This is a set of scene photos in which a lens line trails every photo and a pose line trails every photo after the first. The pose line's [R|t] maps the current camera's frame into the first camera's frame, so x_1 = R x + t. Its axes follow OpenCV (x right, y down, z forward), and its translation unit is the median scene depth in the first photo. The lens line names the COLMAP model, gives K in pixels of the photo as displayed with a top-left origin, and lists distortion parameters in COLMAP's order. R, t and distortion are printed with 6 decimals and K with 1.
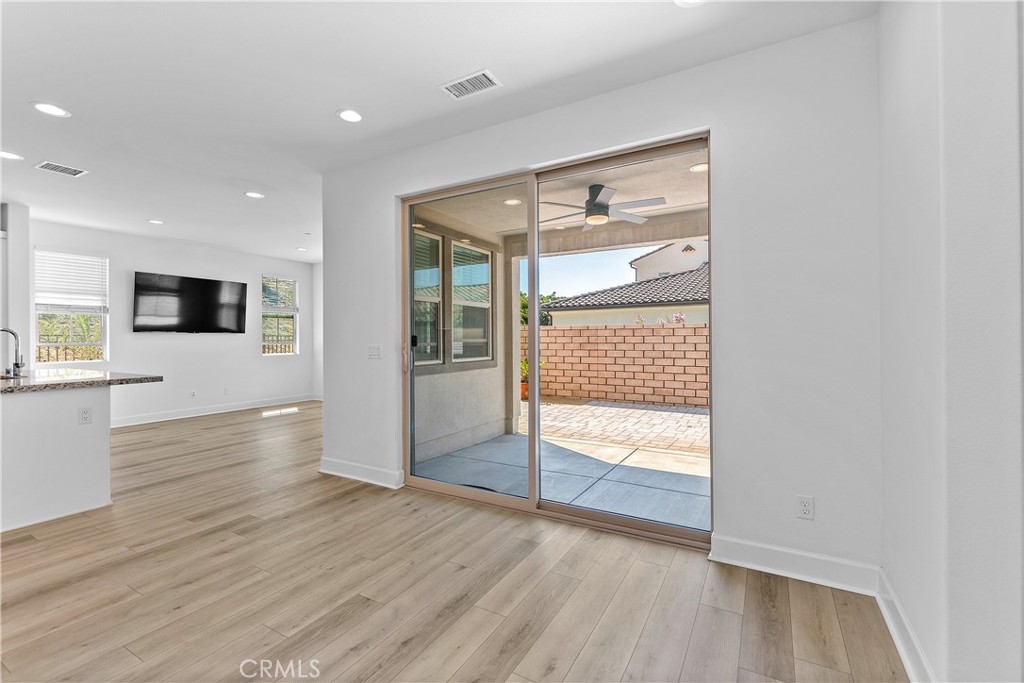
lens RADIAL K [[445.1, 0, 514.7], [0, 445.1, 338.6], [0, 0, 1]] dist [-0.000070, -0.000564]
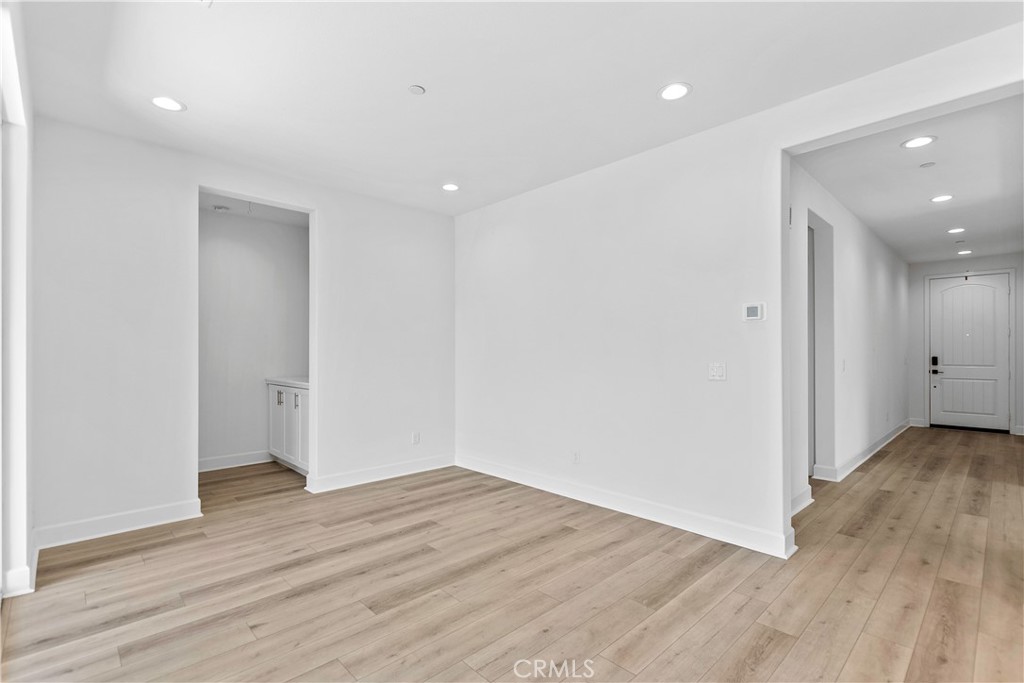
lens RADIAL K [[471.9, 0, 514.2], [0, 471.9, 348.8], [0, 0, 1]] dist [0.001783, 0.000251]
pose [[-0.958461, 0.008844, 0.285086, -0.577842], [0.007747, 0.999958, -0.004976, -0.001734], [-0.285118, -0.002560, -0.958489, 1.169947]]
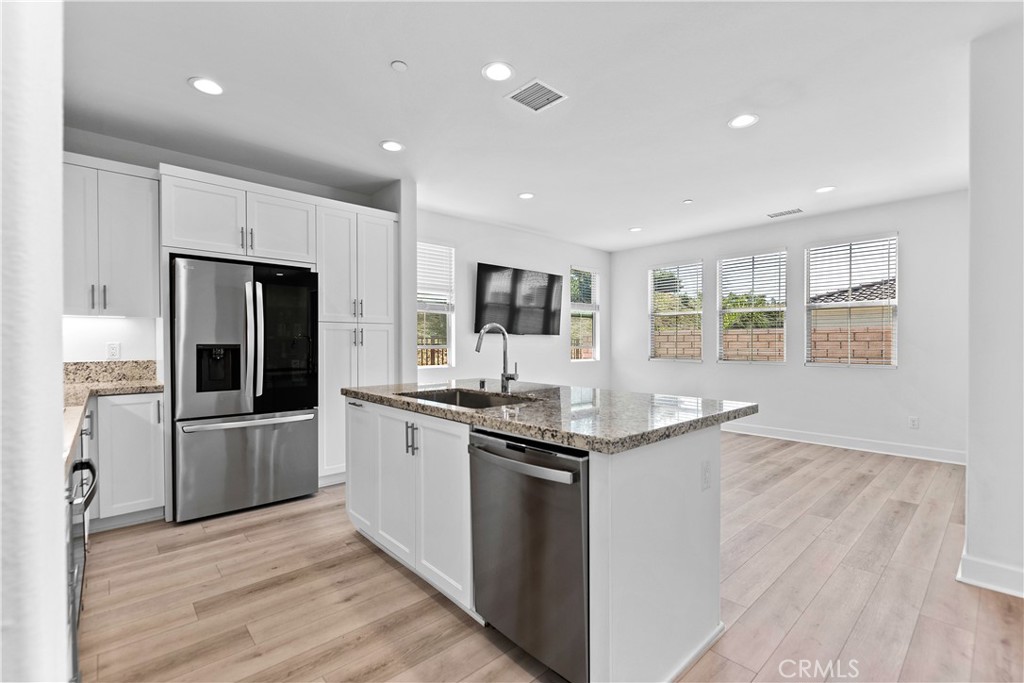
lens RADIAL K [[450.9, 0, 514.7], [0, 450.9, 348.3], [0, 0, 1]] dist [-0.001160, -0.000462]
pose [[0.951650, 0.008373, -0.307071, -0.933366], [-0.004981, 0.999918, 0.011829, 0.006516], [0.307144, -0.009727, 0.951613, 0.349662]]
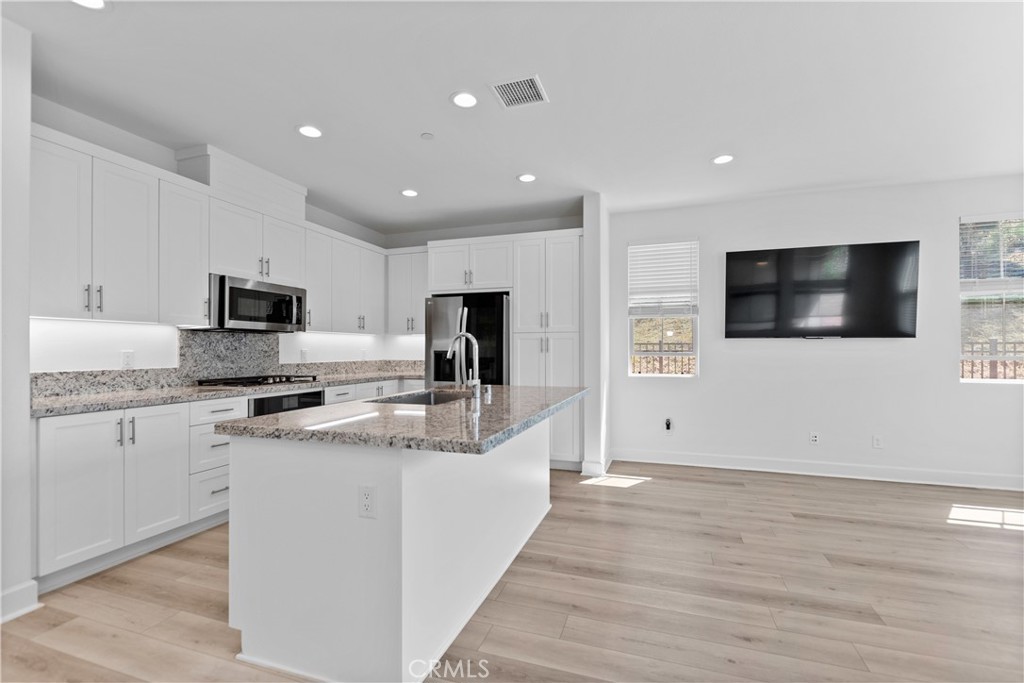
lens RADIAL K [[441.7, 0, 516.6], [0, 441.7, 348.4], [0, 0, 1]] dist [0.001463, -0.000287]
pose [[0.190732, 0.003633, -0.981635, -0.412500], [-0.002842, 0.999991, 0.003149, 0.000420], [0.981638, 0.002190, 0.190740, 0.975685]]
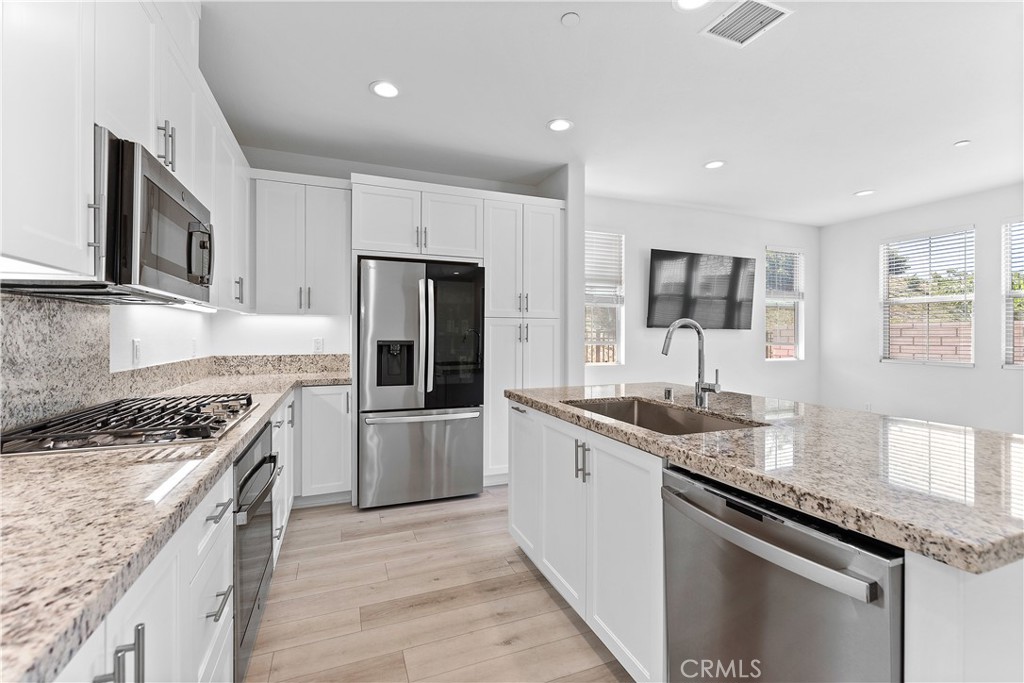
lens RADIAL K [[444.8, 0, 511.0], [0, 444.8, 335.3], [0, 0, 1]] dist [0.005086, -0.000095]
pose [[0.778573, 0.008680, -0.627494, -1.007979], [-0.009275, 0.999954, 0.002324, -0.002612], [0.627486, 0.004011, 0.778618, 0.455862]]
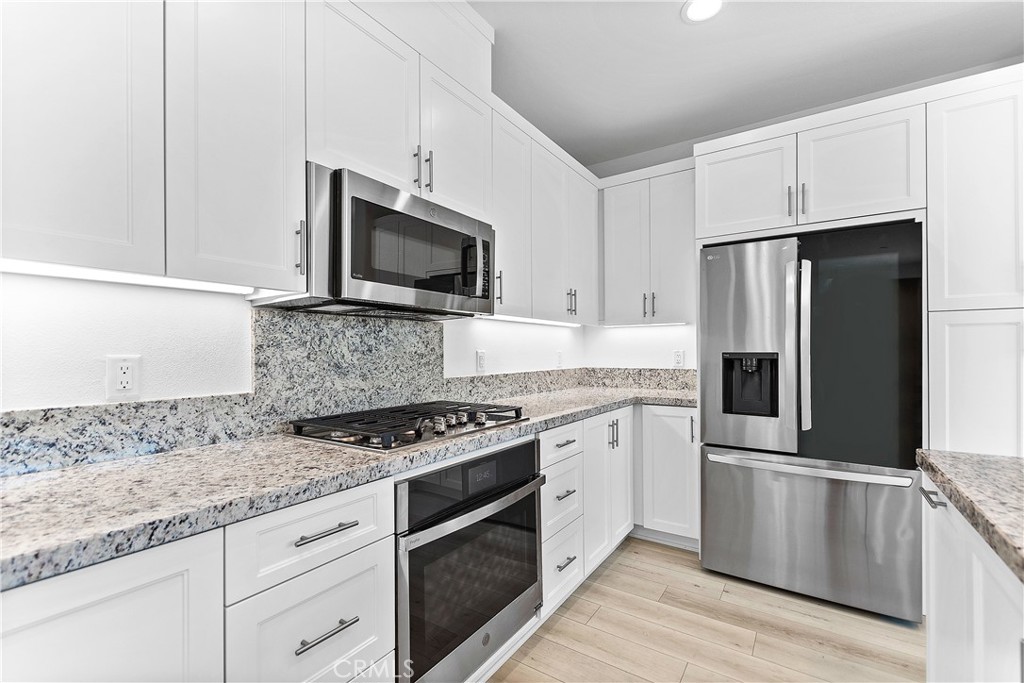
lens RADIAL K [[441.7, 0, 516.6], [0, 441.7, 348.4], [0, 0, 1]] dist [0.001463, -0.000287]
pose [[-0.070378, 0.001176, -0.997520, -1.089146], [0.002524, 0.999996, 0.001001, 0.004782], [0.997517, -0.002447, -0.070381, 0.720305]]
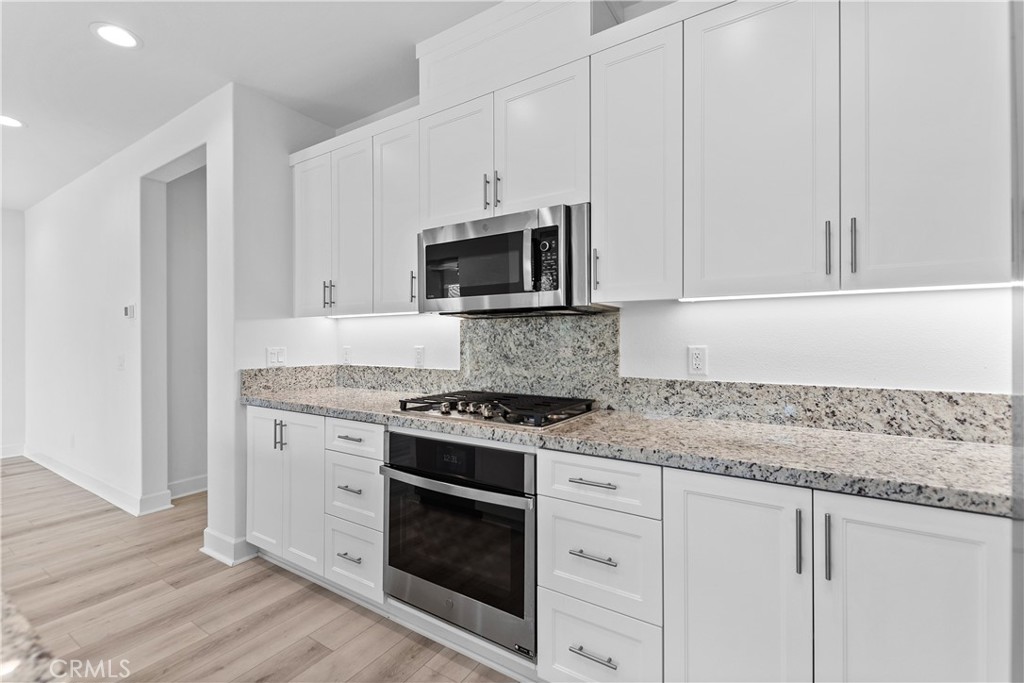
lens RADIAL K [[445.1, 0, 514.7], [0, 445.1, 338.6], [0, 0, 1]] dist [-0.000070, -0.000564]
pose [[-0.998753, 0.009654, 0.048988, -1.612712], [0.009591, 0.999953, -0.001518, -0.000998], [-0.049000, -0.001047, -0.998798, 1.142627]]
